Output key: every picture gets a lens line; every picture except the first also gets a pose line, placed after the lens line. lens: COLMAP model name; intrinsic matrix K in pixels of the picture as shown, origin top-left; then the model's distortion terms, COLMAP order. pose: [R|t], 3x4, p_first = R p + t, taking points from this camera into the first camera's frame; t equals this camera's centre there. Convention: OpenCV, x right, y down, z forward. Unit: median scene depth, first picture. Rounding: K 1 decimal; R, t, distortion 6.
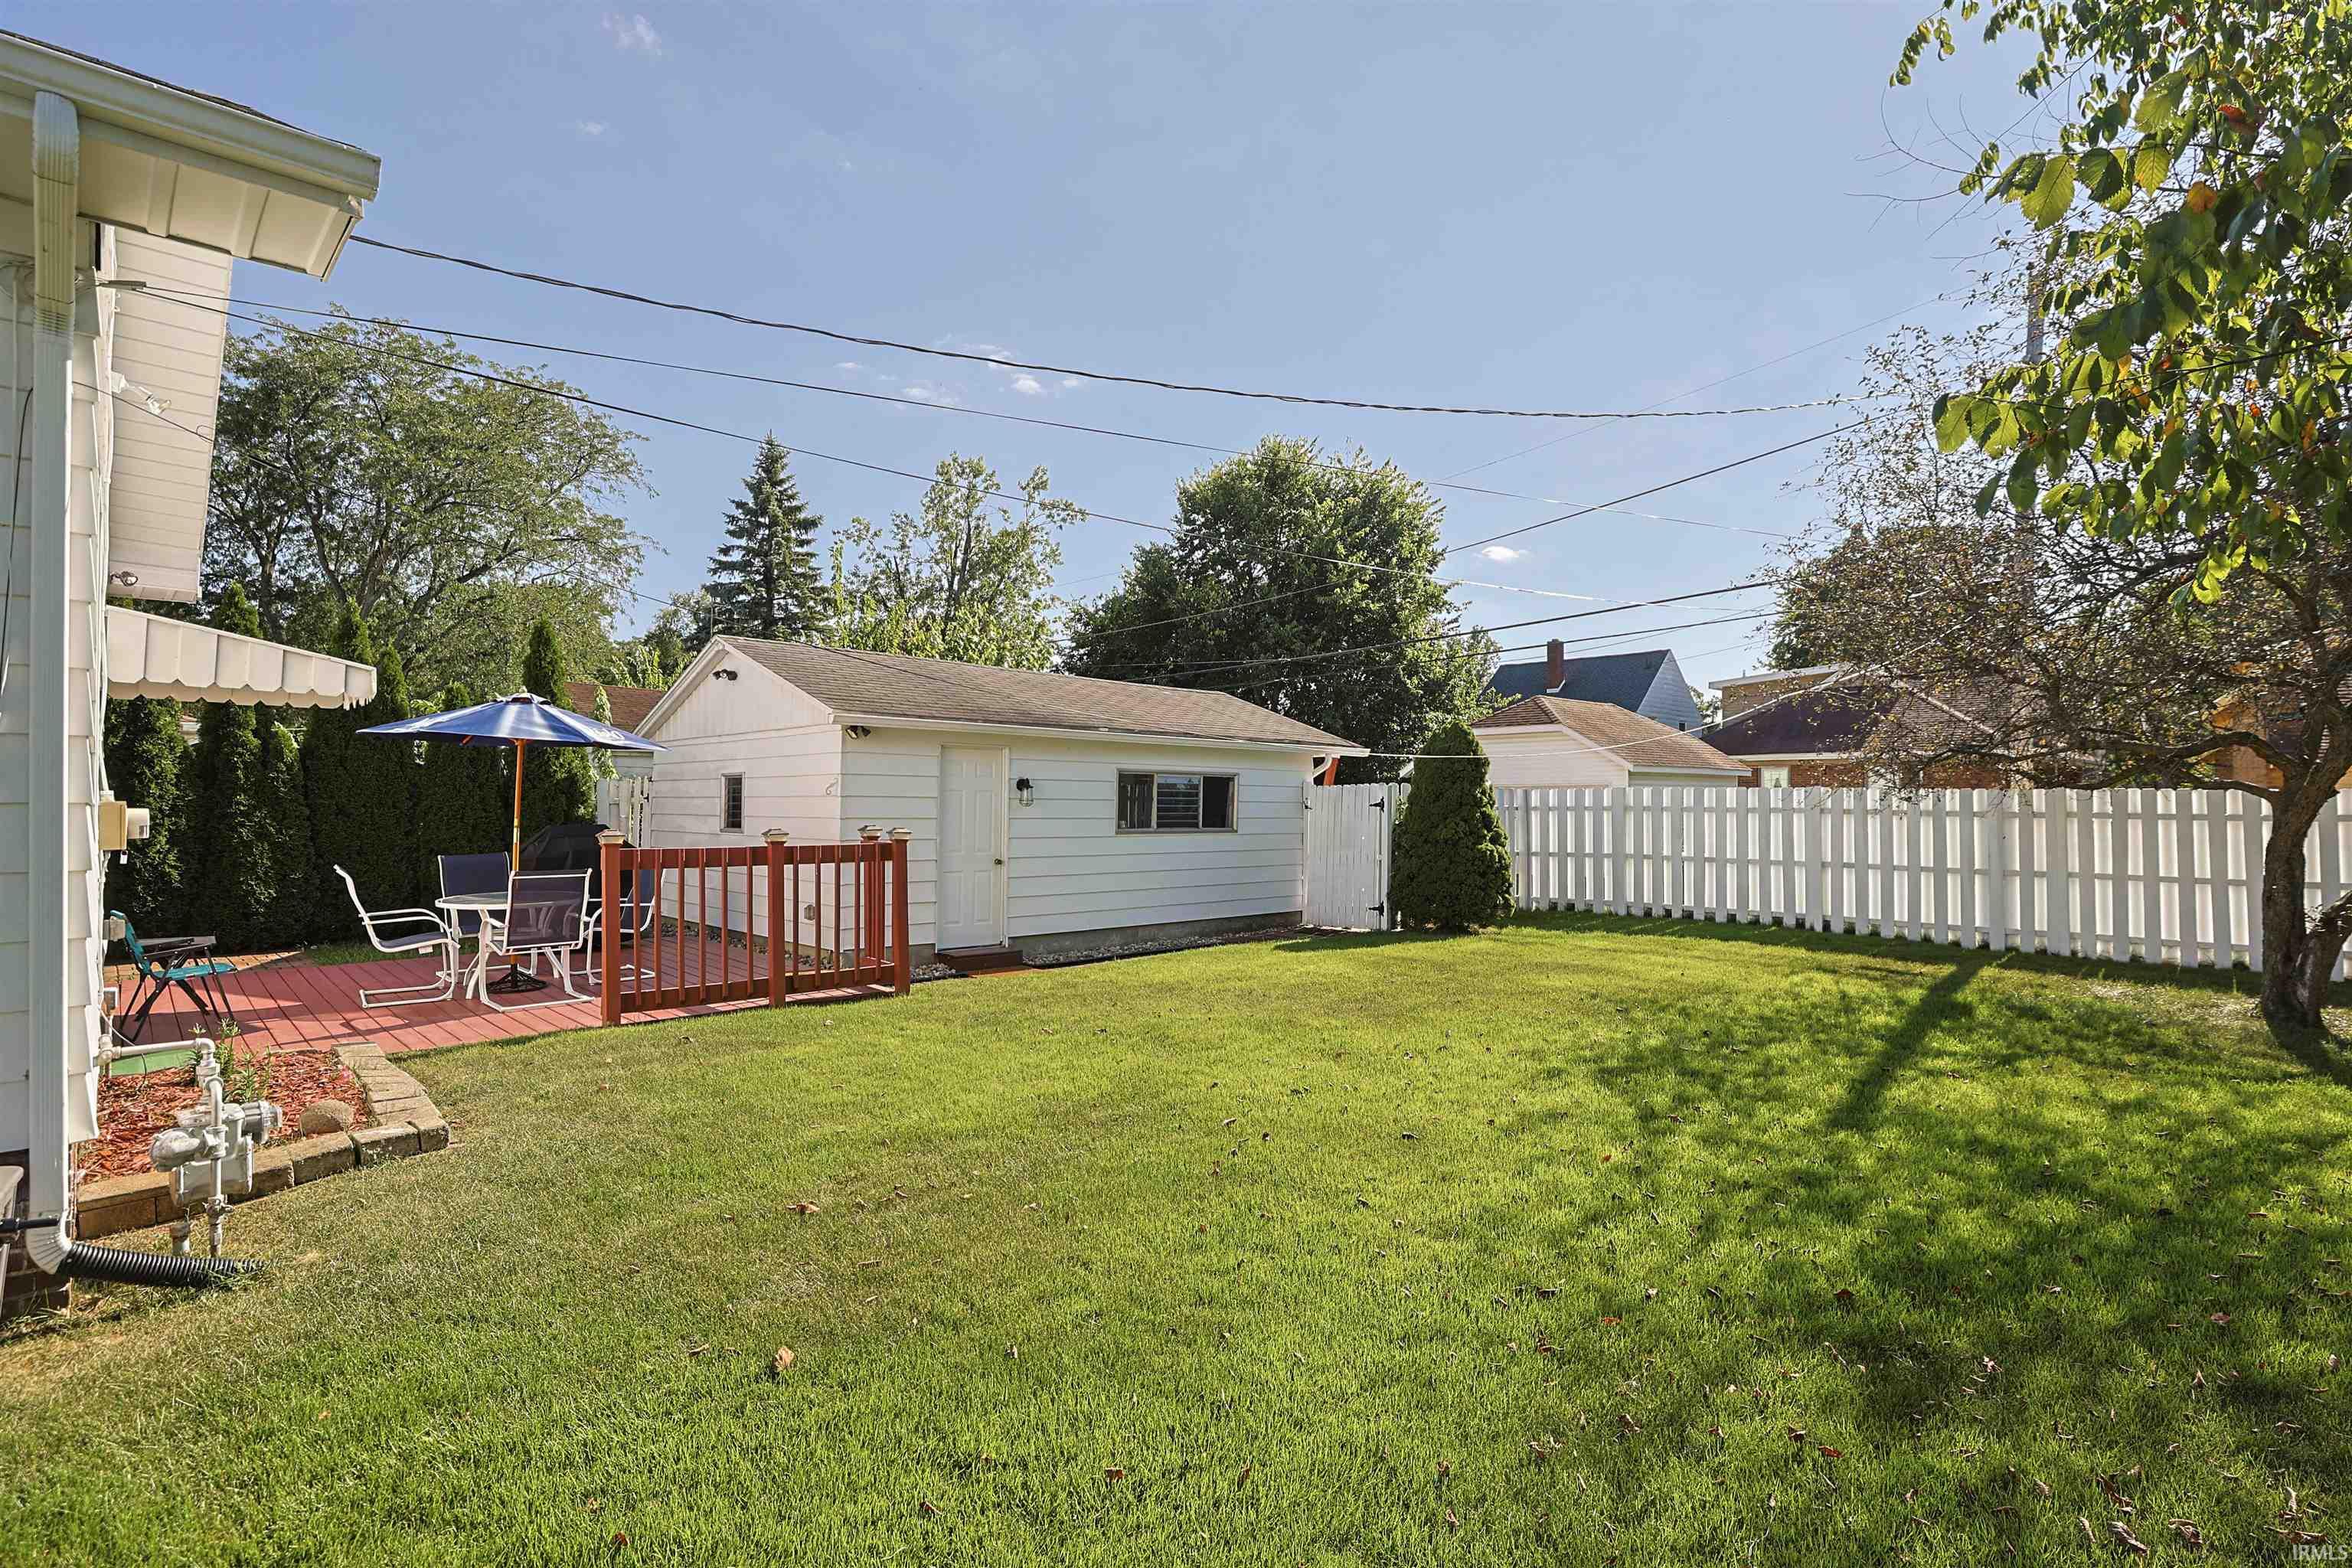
lens RADIAL K [[1129.6, 0, 1168.0], [0, 1129.6, 793.1], [0, 0, 1]] dist [-0.031046, 0.009253]
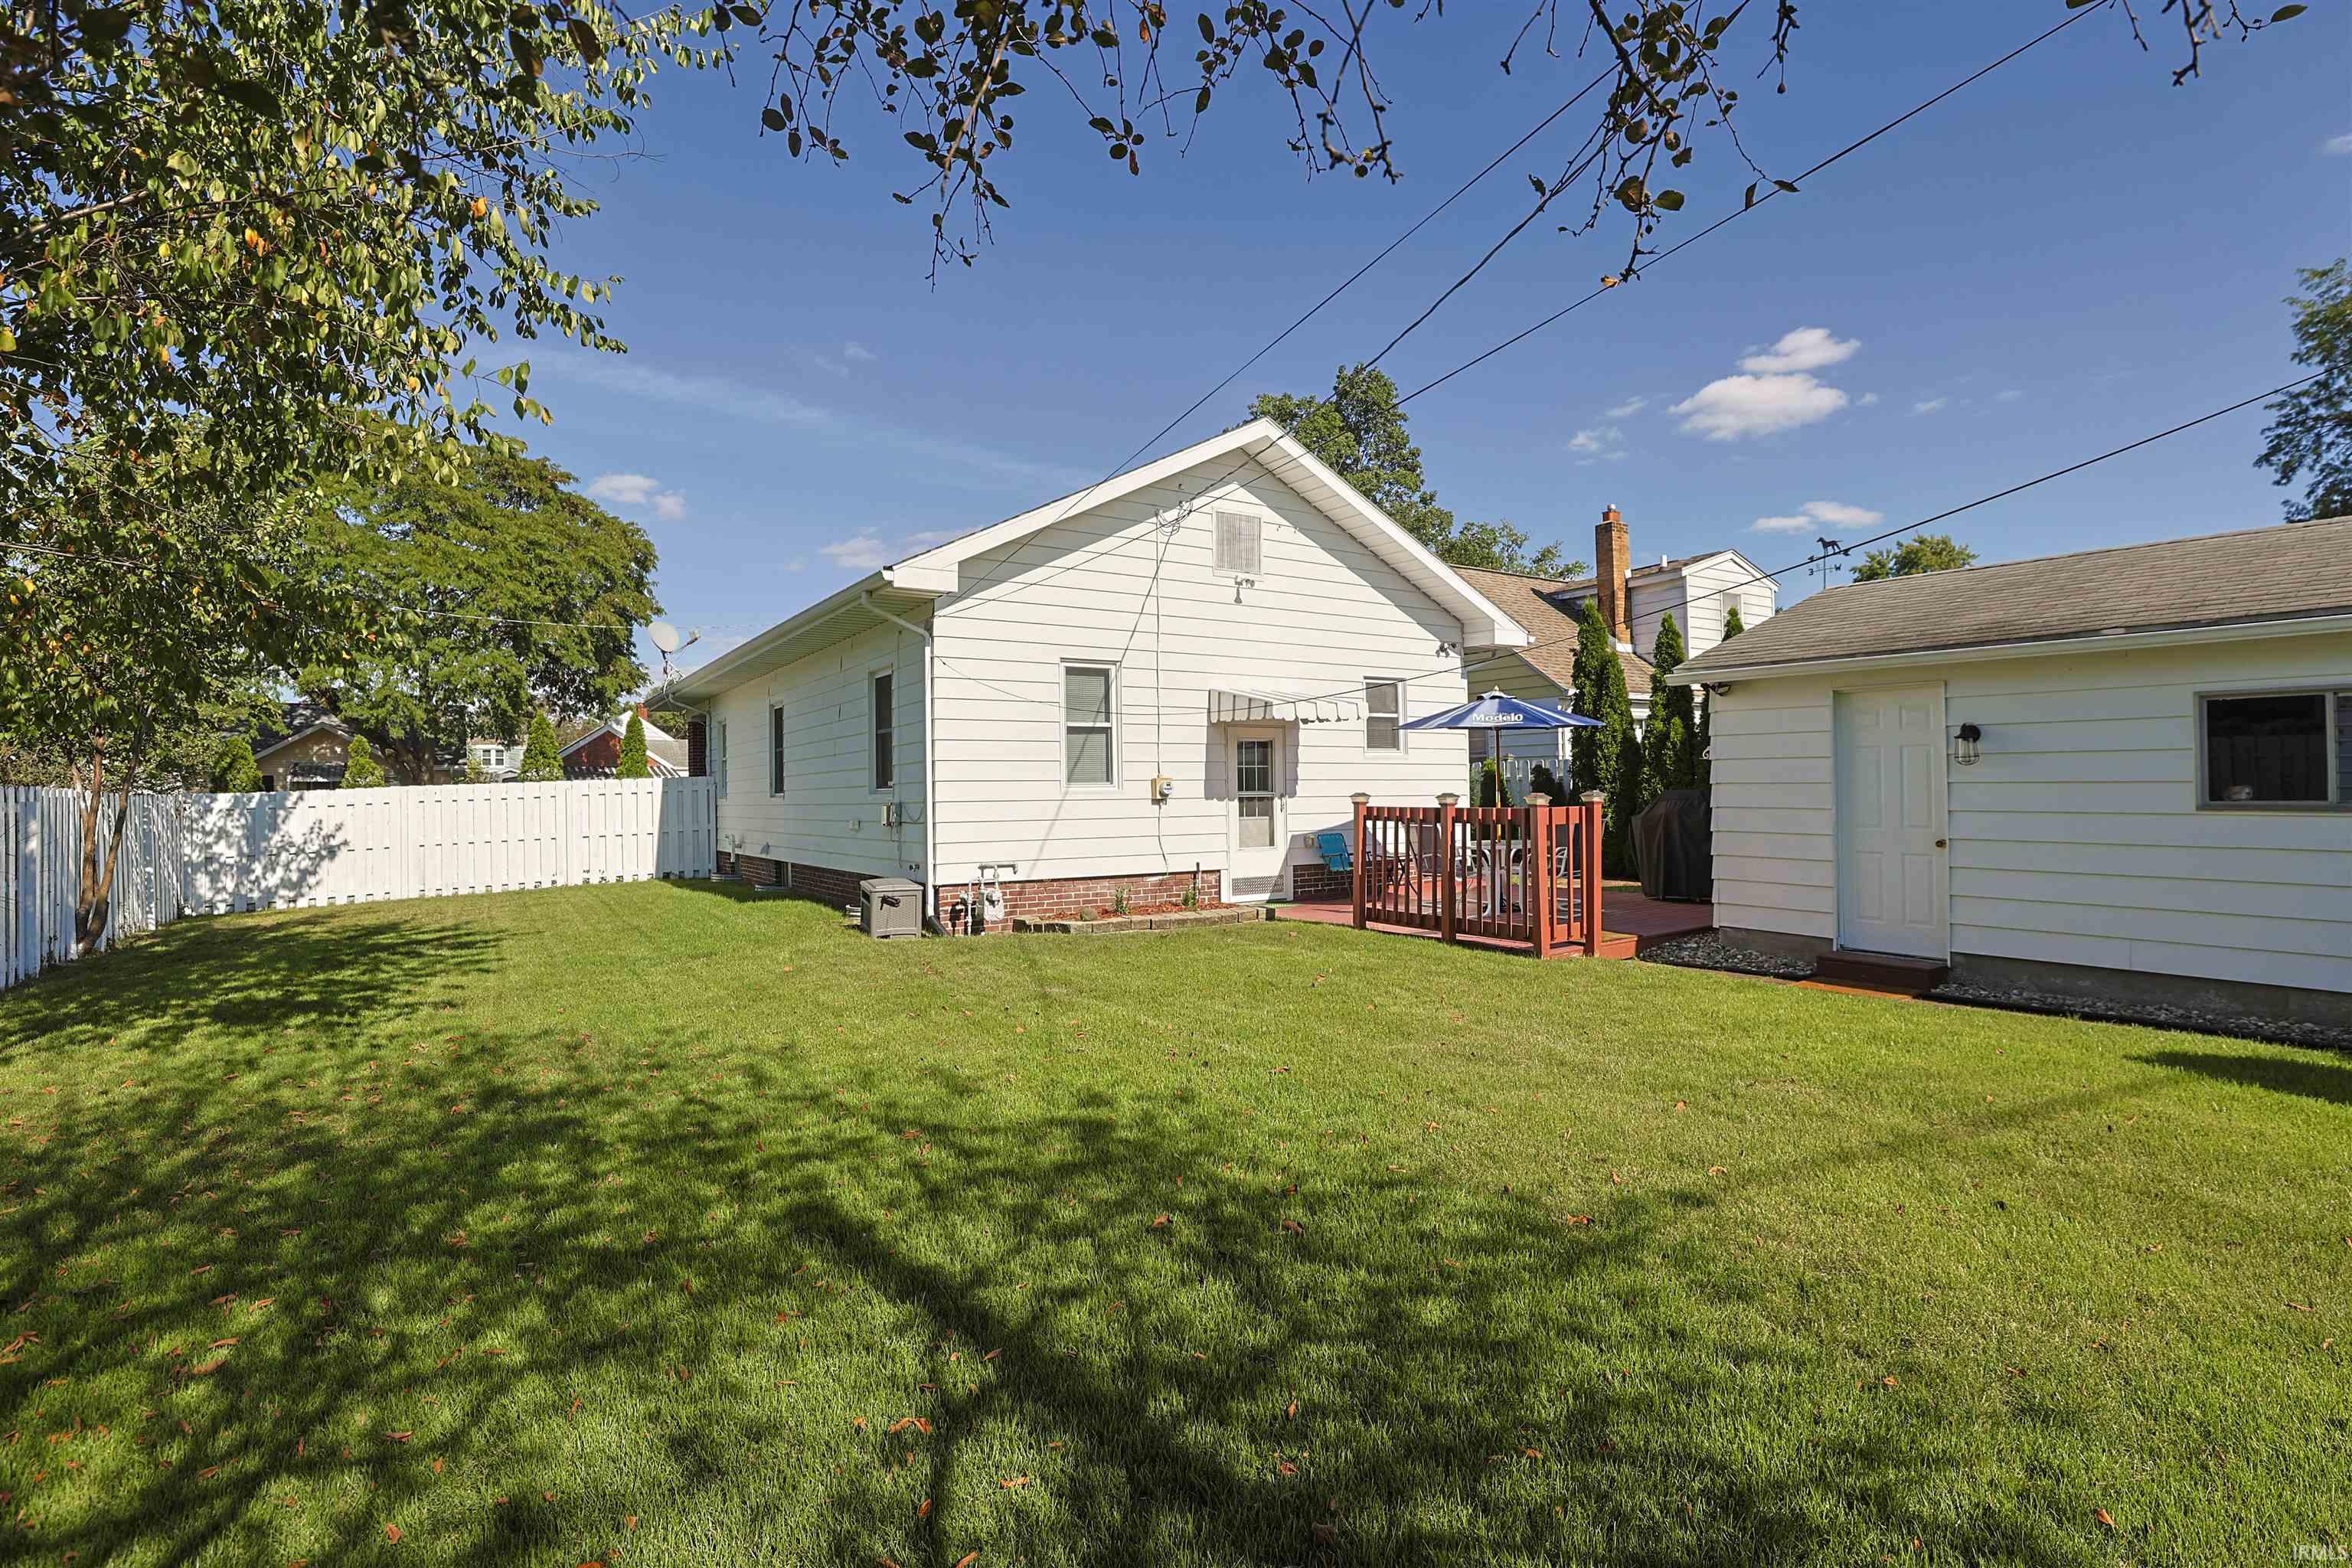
lens RADIAL K [[1129.6, 0, 1195.4], [0, 1129.6, 780.4], [0, 0, 1]] dist [-0.031046, 0.009253]
pose [[-0.173424, -0.004098, -0.984839, 0.546722], [0.020982, 0.999749, -0.007854, 0.014790], [0.984624, -0.022026, -0.173295, 0.593430]]
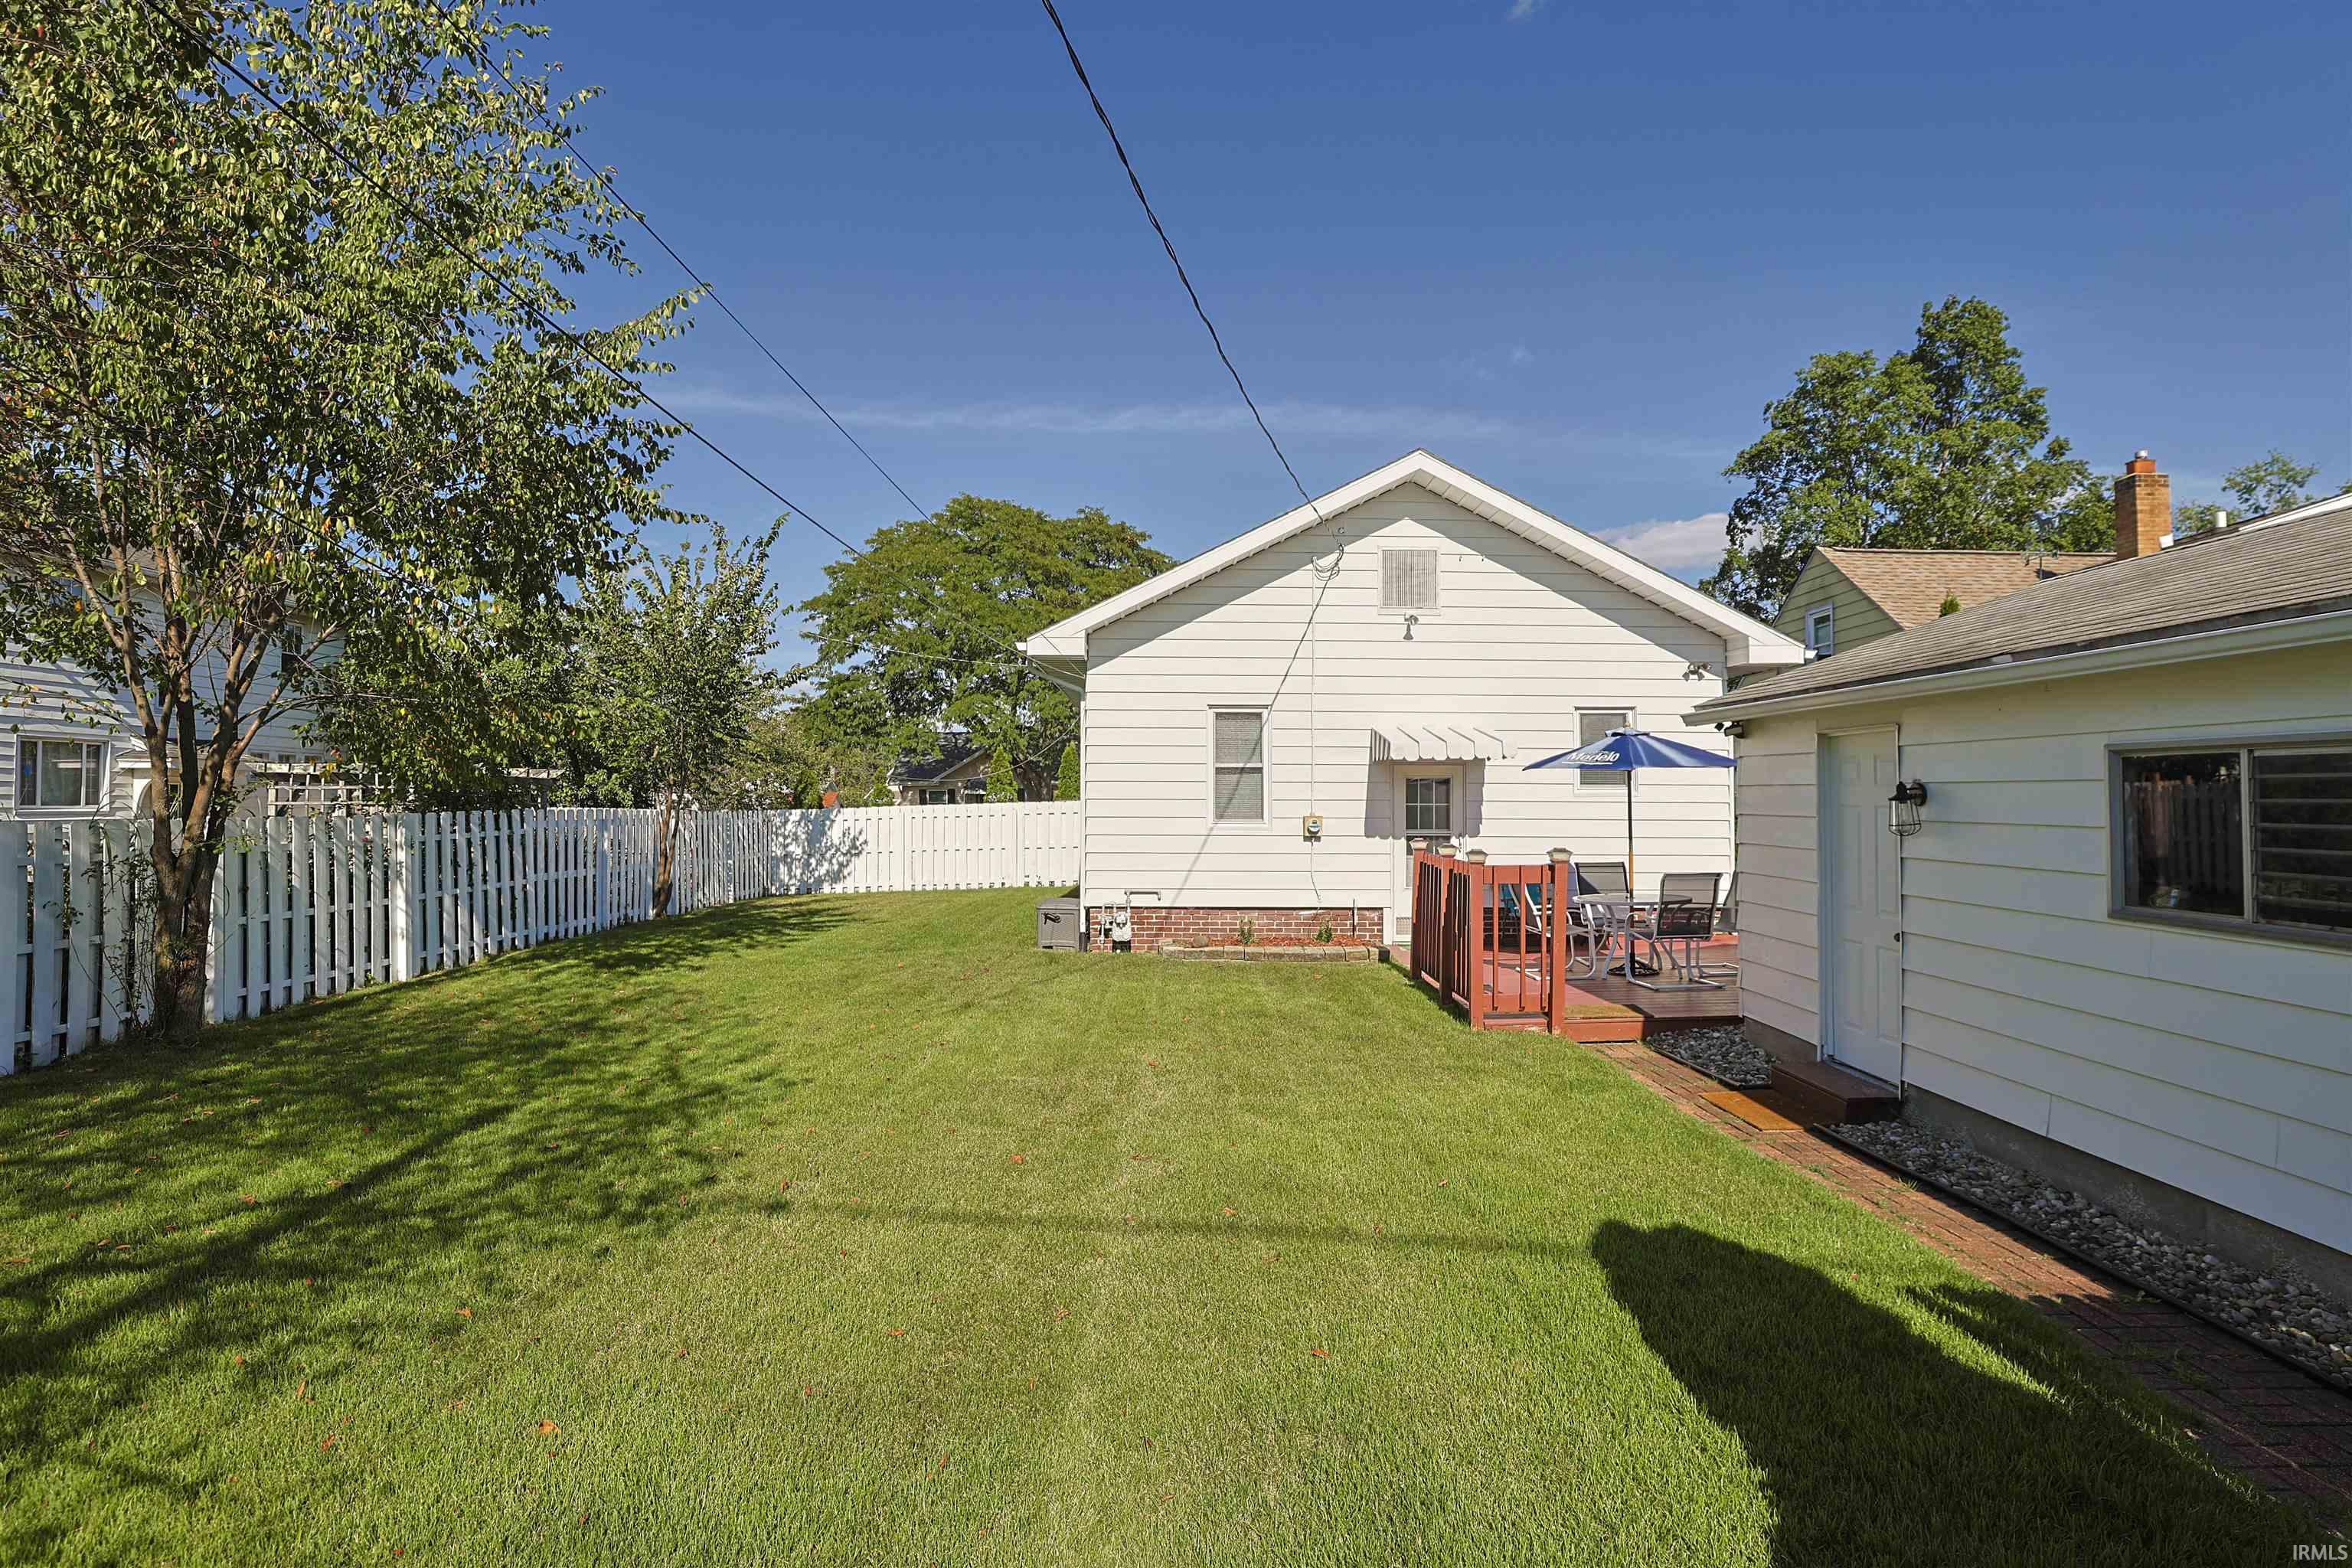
lens RADIAL K [[1129.6, 0, 1160.0], [0, 1129.6, 787.9], [0, 0, 1]] dist [-0.031046, 0.009253]
pose [[-0.679903, -0.012426, -0.733197, 0.424412], [0.003092, 0.999799, -0.019811, -0.000863], [0.733296, -0.015736, -0.679727, 0.978821]]
